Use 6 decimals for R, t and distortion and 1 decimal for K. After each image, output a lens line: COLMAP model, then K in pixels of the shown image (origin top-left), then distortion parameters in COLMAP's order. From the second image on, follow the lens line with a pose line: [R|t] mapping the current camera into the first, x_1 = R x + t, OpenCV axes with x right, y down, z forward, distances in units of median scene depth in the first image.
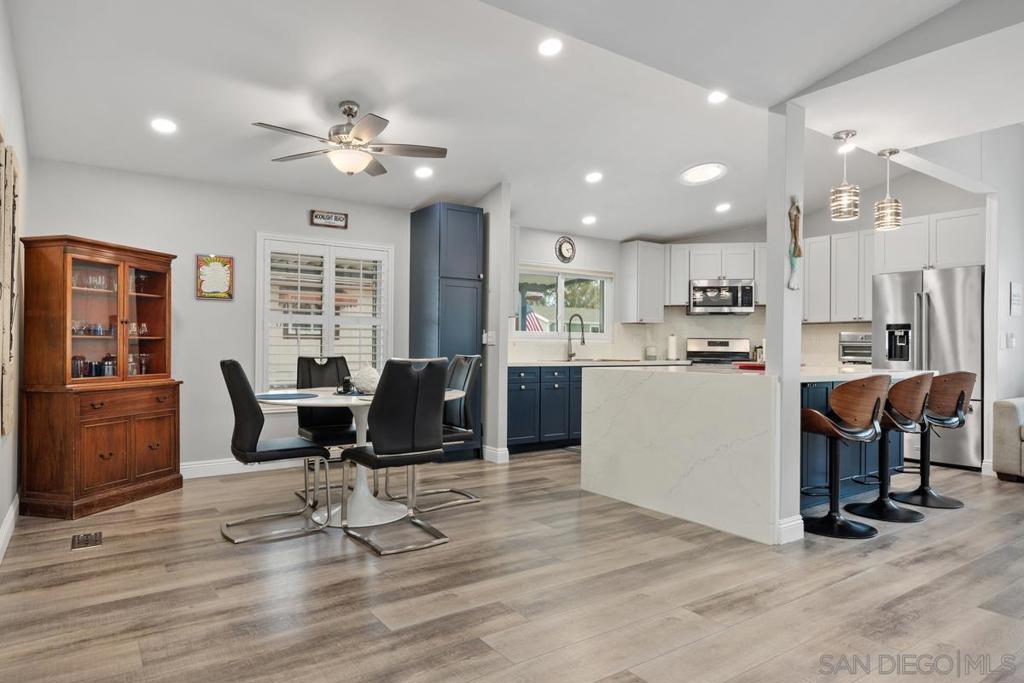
lens RADIAL K [[614.9, 0, 516.0], [0, 614.9, 344.8], [0, 0, 1]] dist [0.000301, 0.002249]
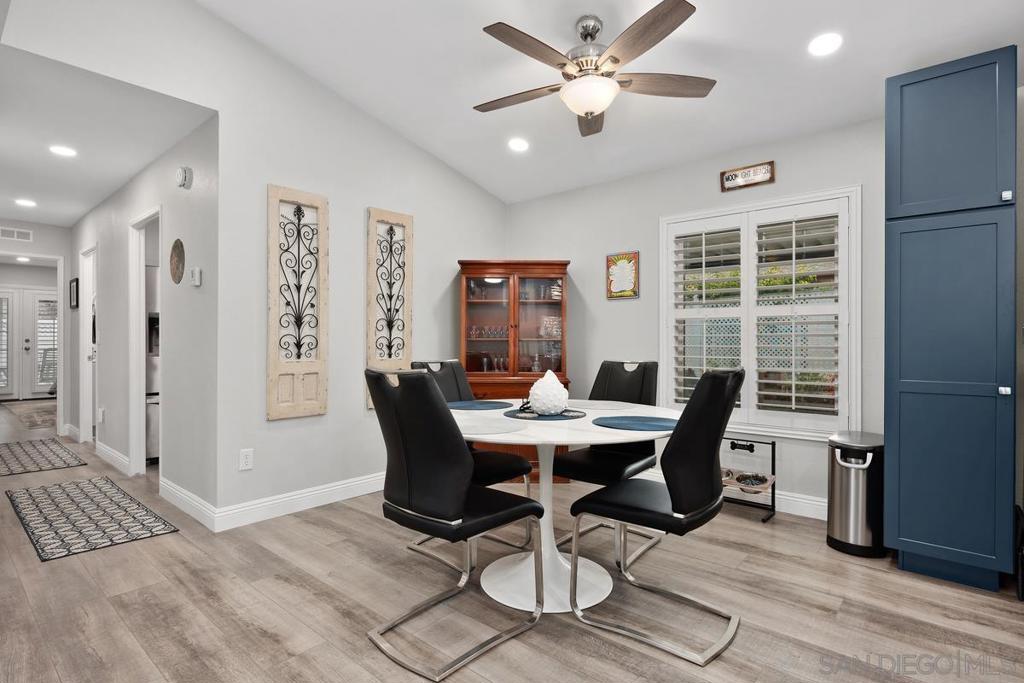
lens RADIAL K [[521.3, 0, 509.3], [0, 521.3, 342.1], [0, 0, 1]] dist [-0.006330, 0.002377]
pose [[0.234187, -0.003170, -0.972186, 0.257973], [-0.000510, 0.999994, -0.003383, -0.002823], [0.972191, 0.001288, 0.234184, 0.623979]]
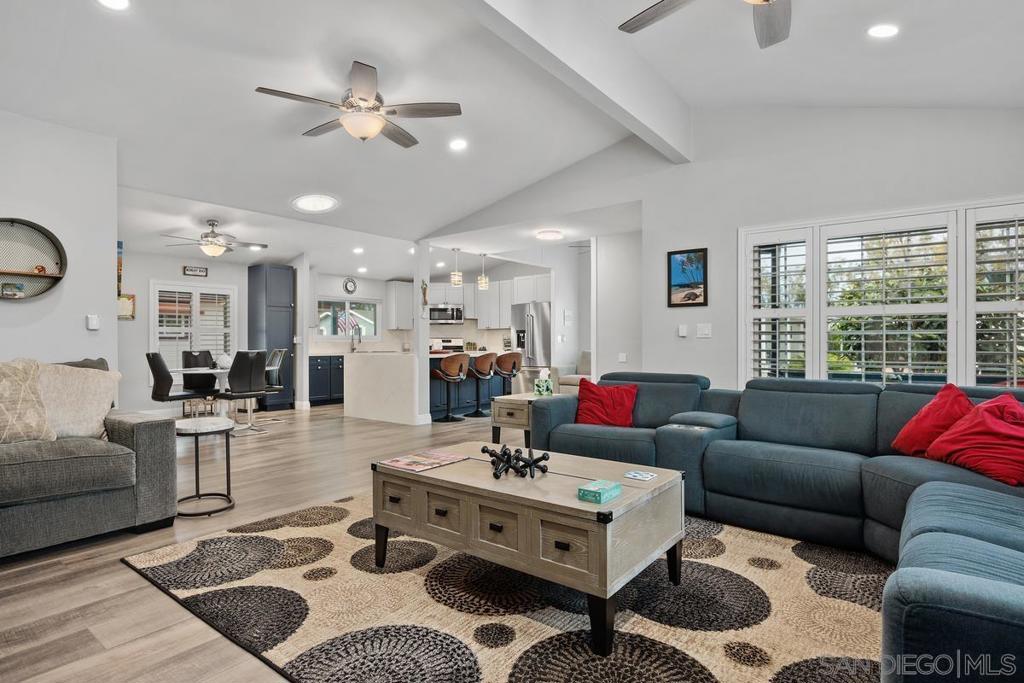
lens RADIAL K [[521.3, 0, 504.0], [0, 521.3, 339.2], [0, 0, 1]] dist [-0.006330, 0.002377]
pose [[0.959985, -0.011140, 0.279829, 0.121182], [0.012955, 0.999905, -0.004635, 0.001828], [-0.279751, 0.008074, 0.960039, -0.676803]]
